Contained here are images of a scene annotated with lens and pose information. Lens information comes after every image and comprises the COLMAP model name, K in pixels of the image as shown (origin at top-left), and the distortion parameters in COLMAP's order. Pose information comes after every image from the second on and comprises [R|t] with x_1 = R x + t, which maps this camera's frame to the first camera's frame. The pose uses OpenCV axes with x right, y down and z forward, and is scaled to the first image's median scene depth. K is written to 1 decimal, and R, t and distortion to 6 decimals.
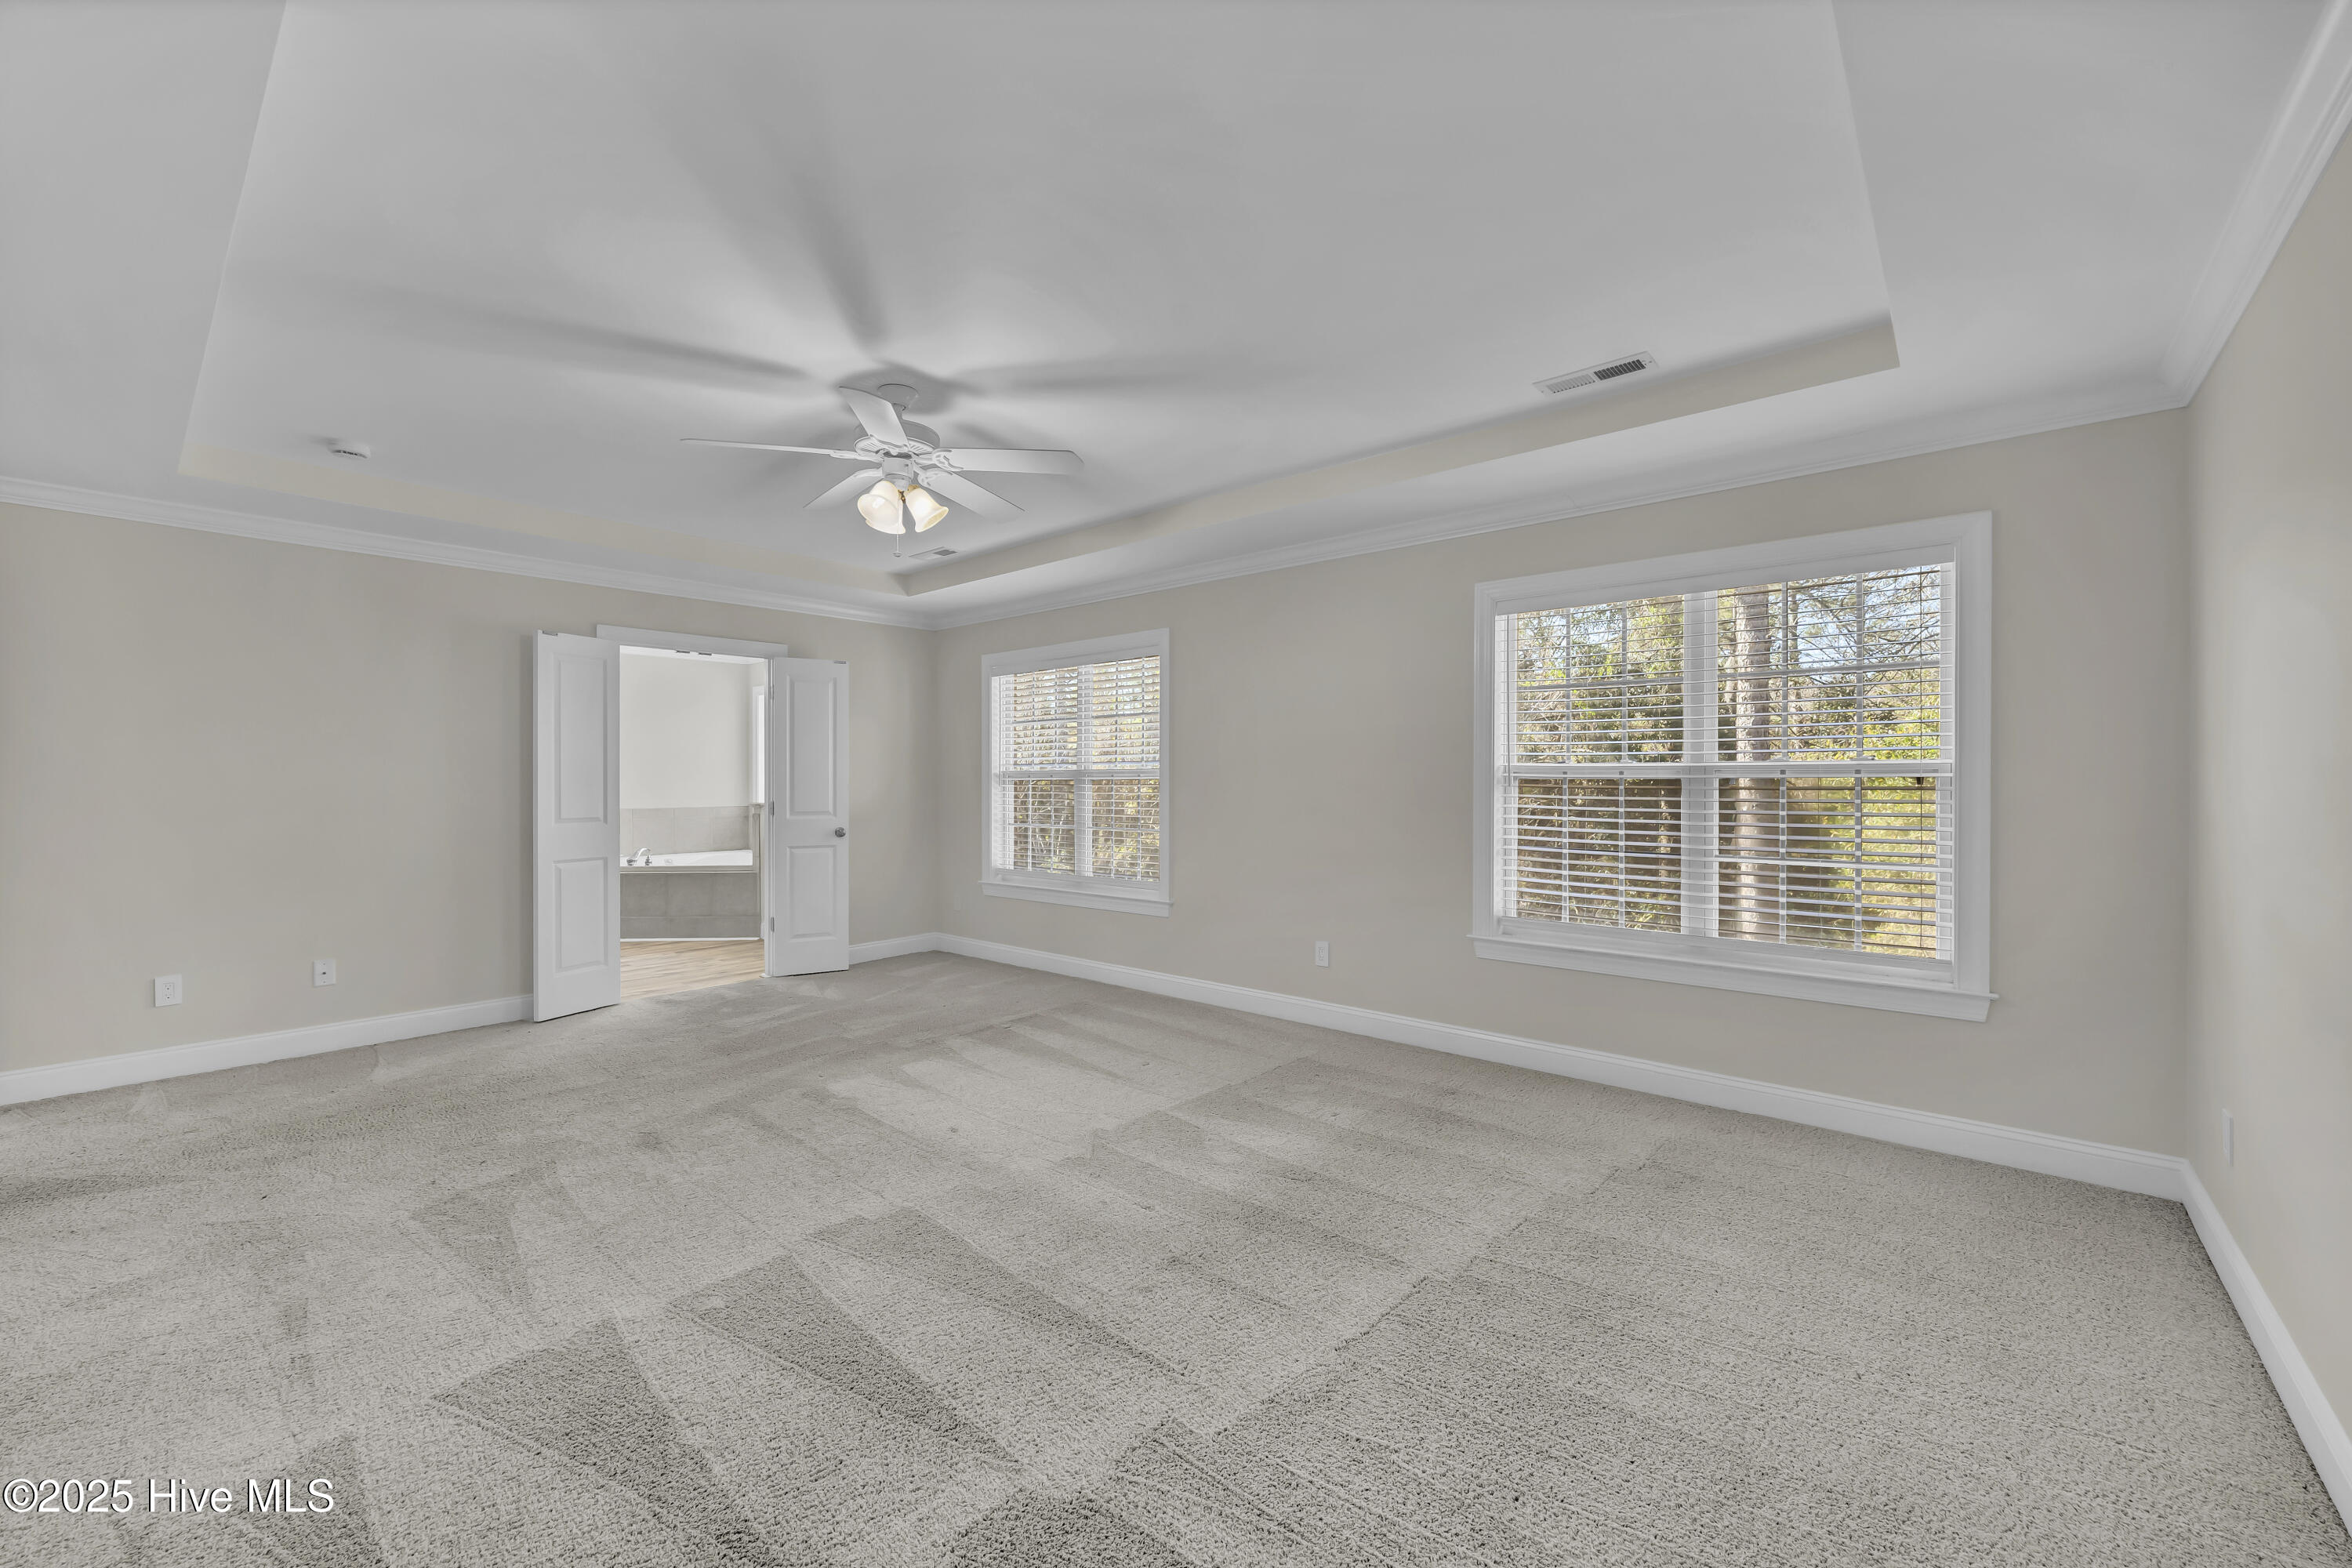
lens RADIAL K [[921.7, 0, 1181.6], [0, 921.7, 784.5], [0, 0, 1]] dist [0.001454, 0.000191]
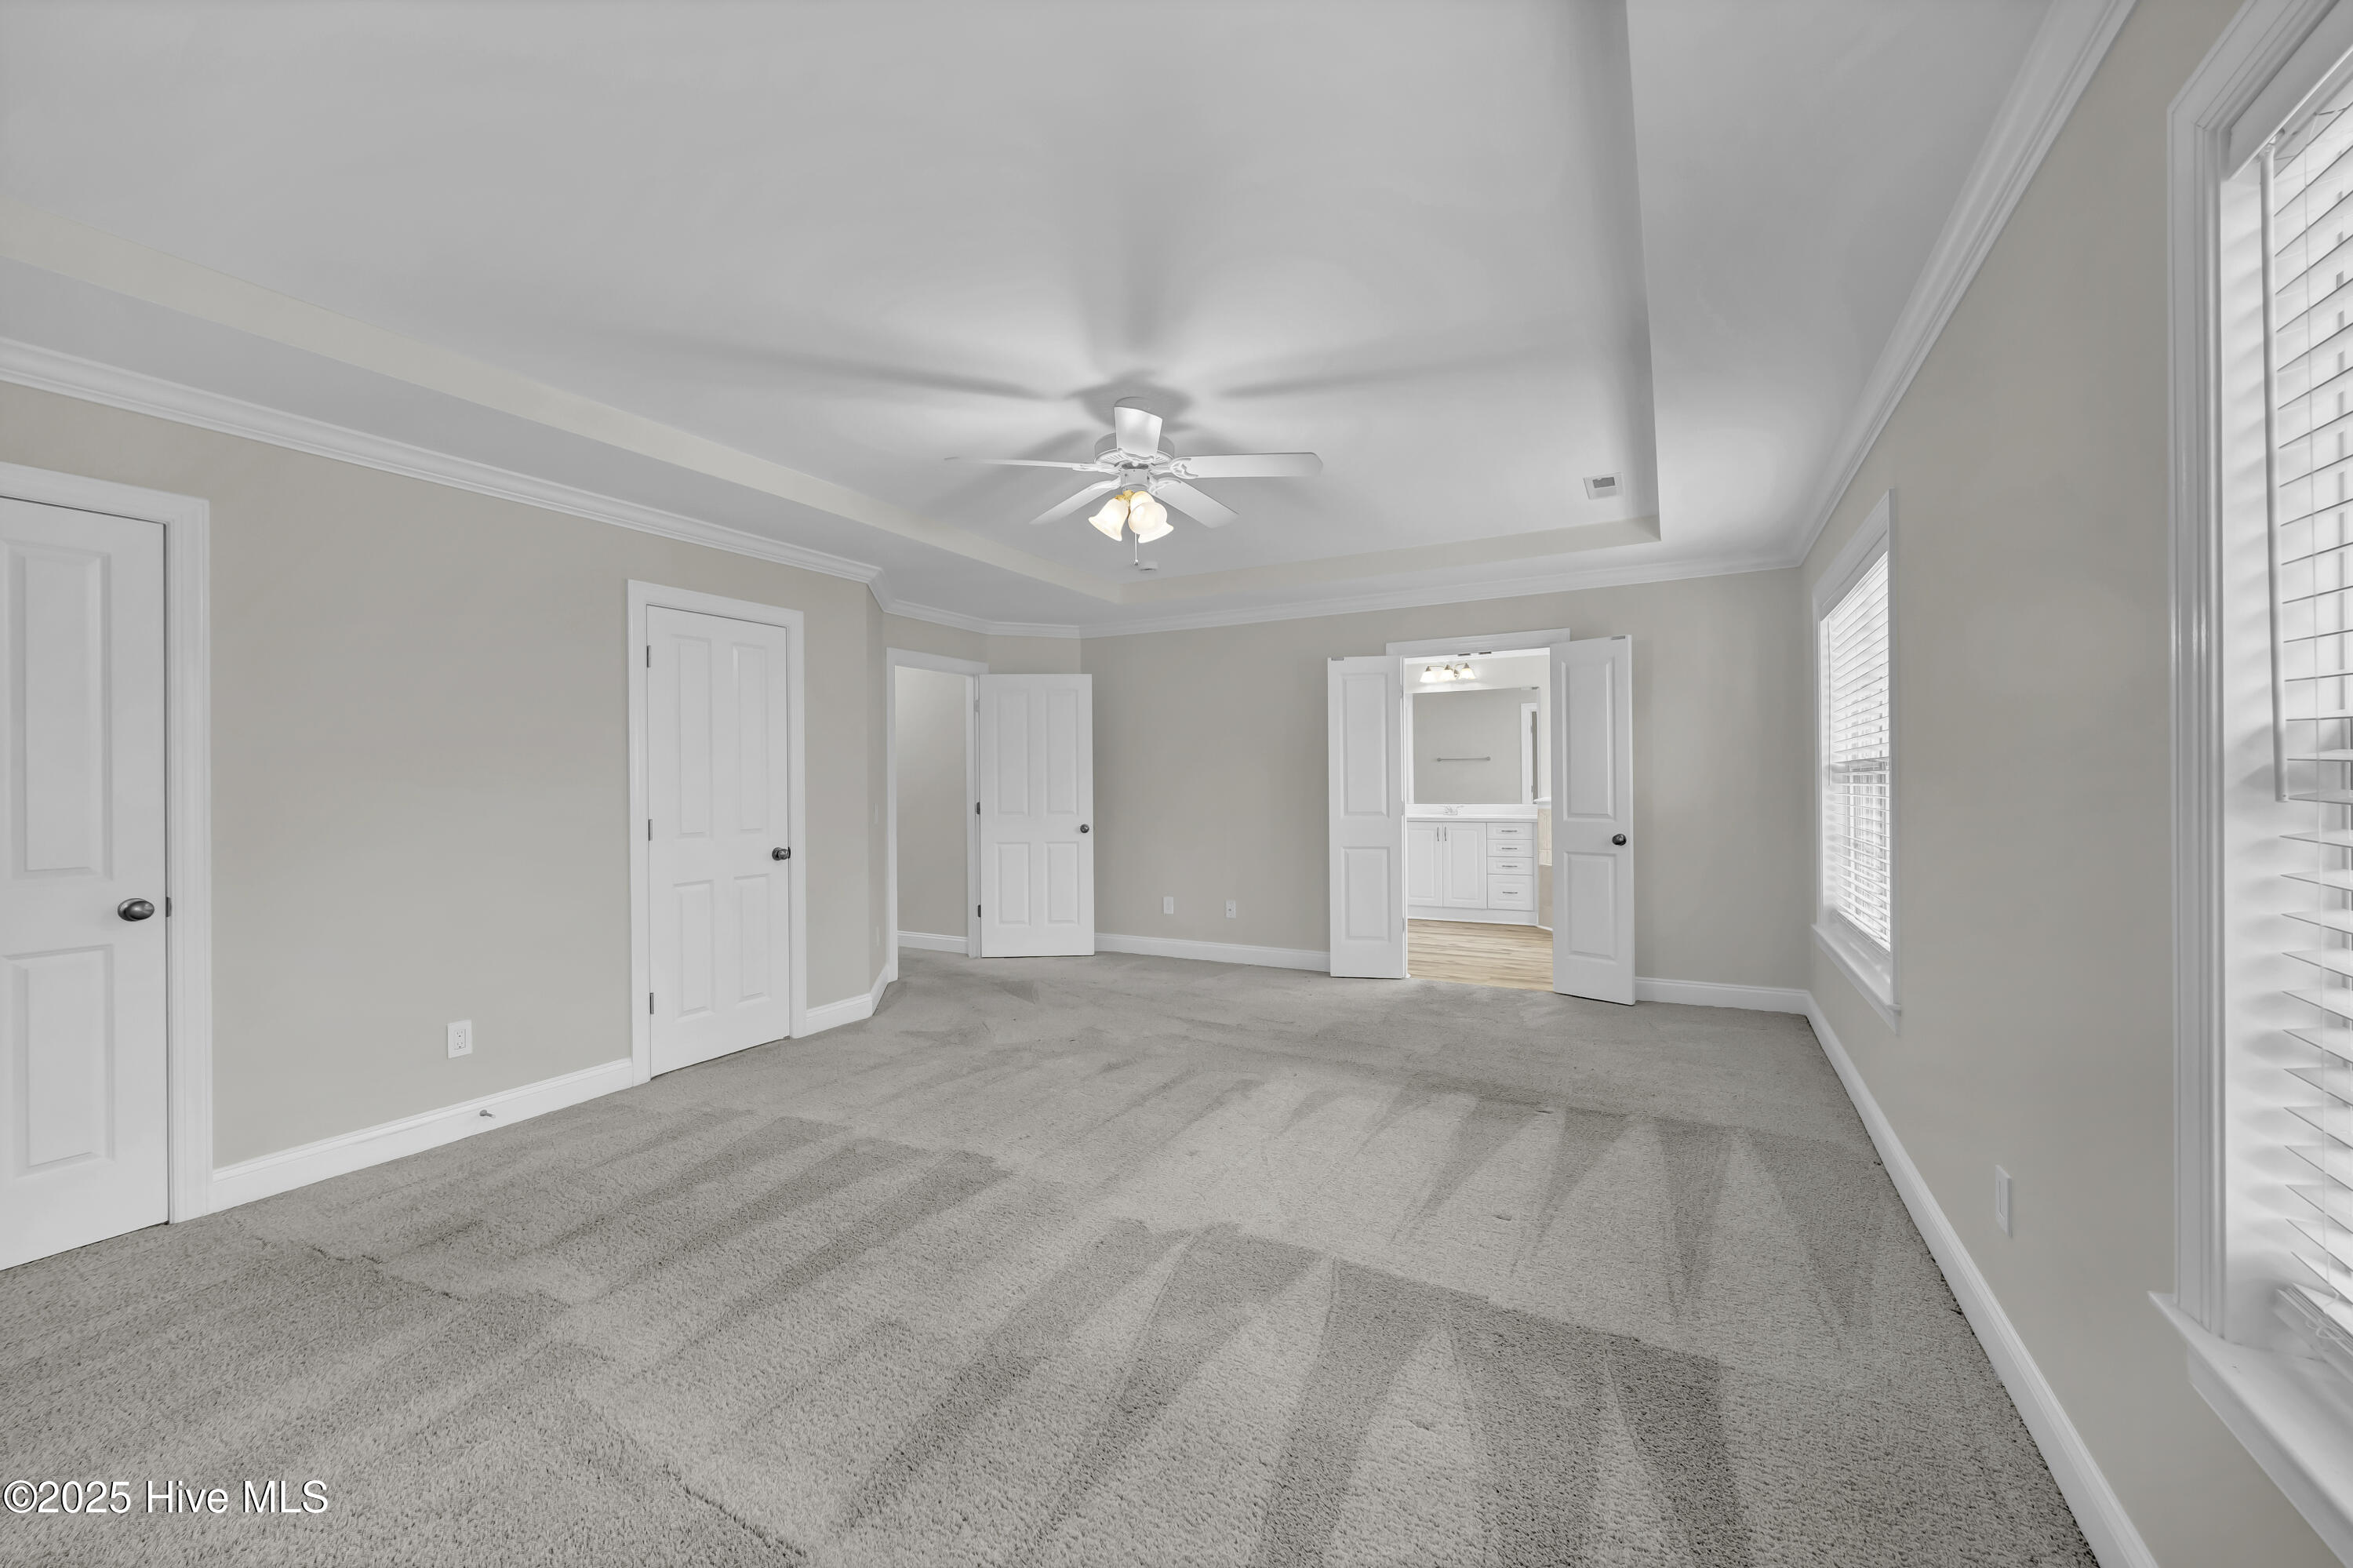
lens RADIAL K [[922.1, 0, 1182.1], [0, 922.1, 784.5], [0, 0, 1]] dist [0.001454, 0.000191]
pose [[0.215725, 0.003748, -0.976447, 0.601204], [0.005041, 0.999975, 0.004952, -0.007529], [0.976441, -0.005991, 0.215701, 0.703424]]
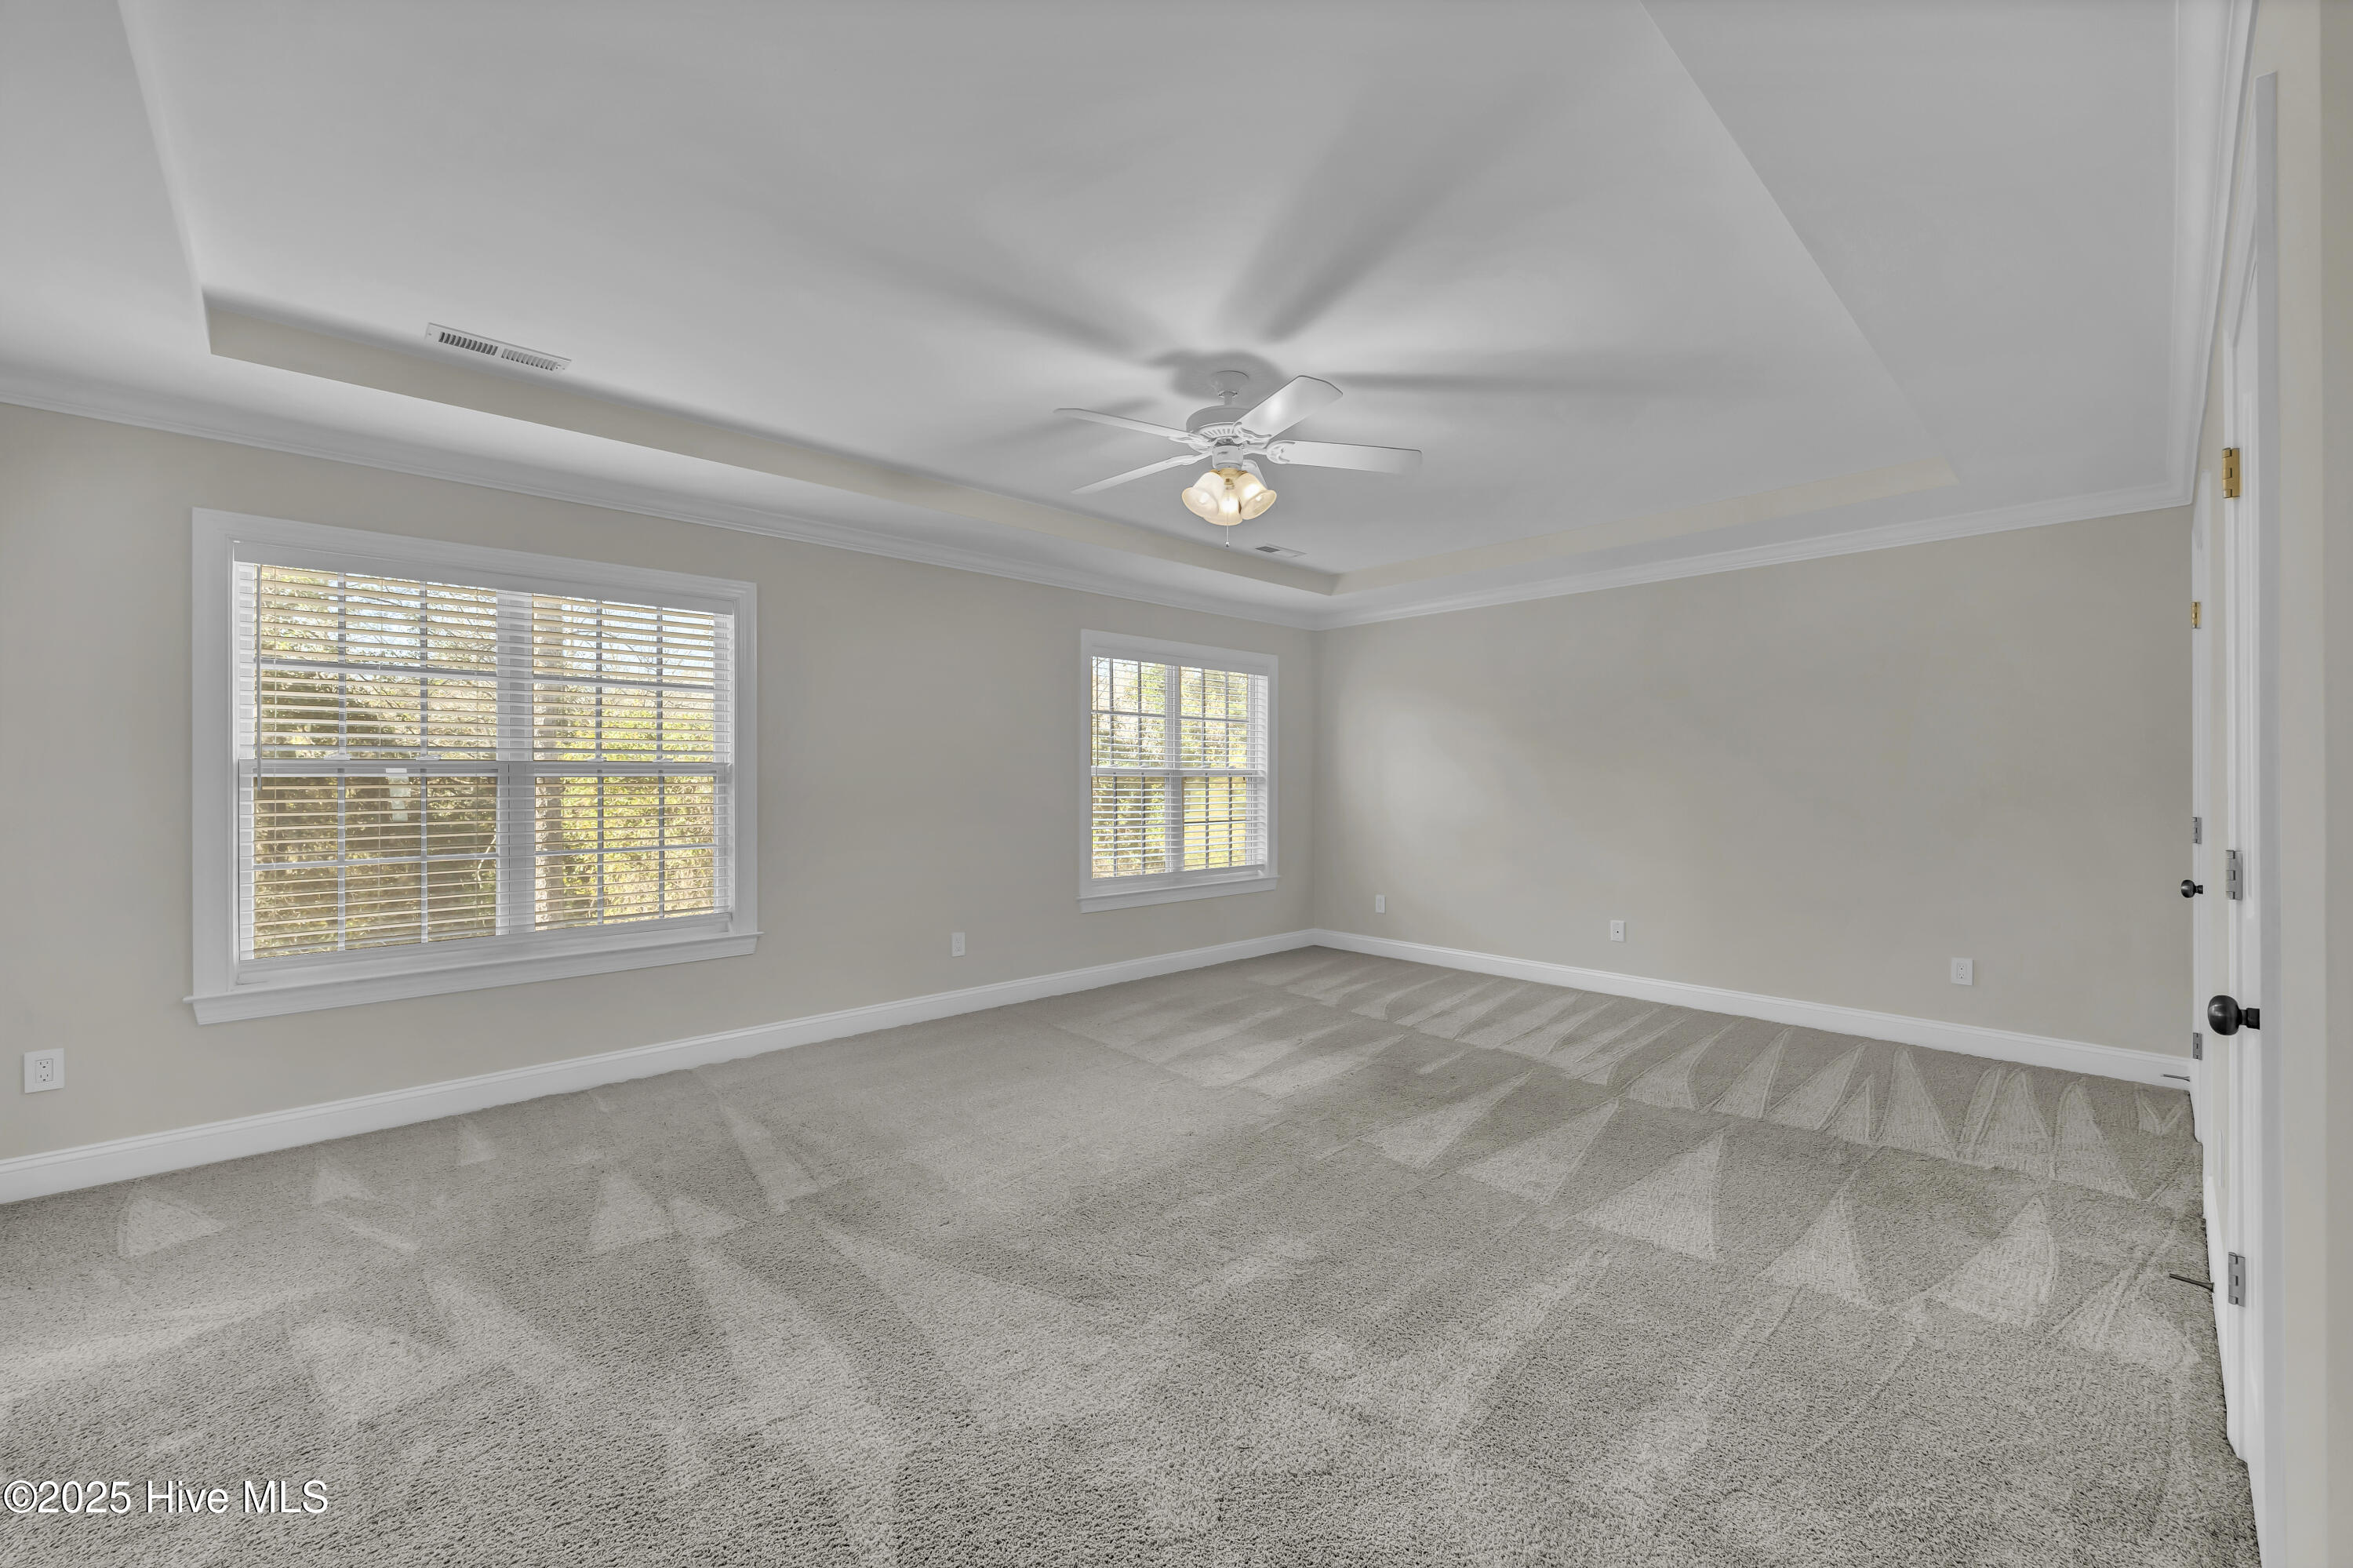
lens RADIAL K [[922.1, 0, 1182.1], [0, 922.1, 784.5], [0, 0, 1]] dist [0.001454, 0.000191]
pose [[0.122763, -0.012317, 0.992360, -1.088705], [-0.003002, 0.999914, 0.012782, -0.013737], [-0.992432, -0.004548, 0.122715, 0.790577]]
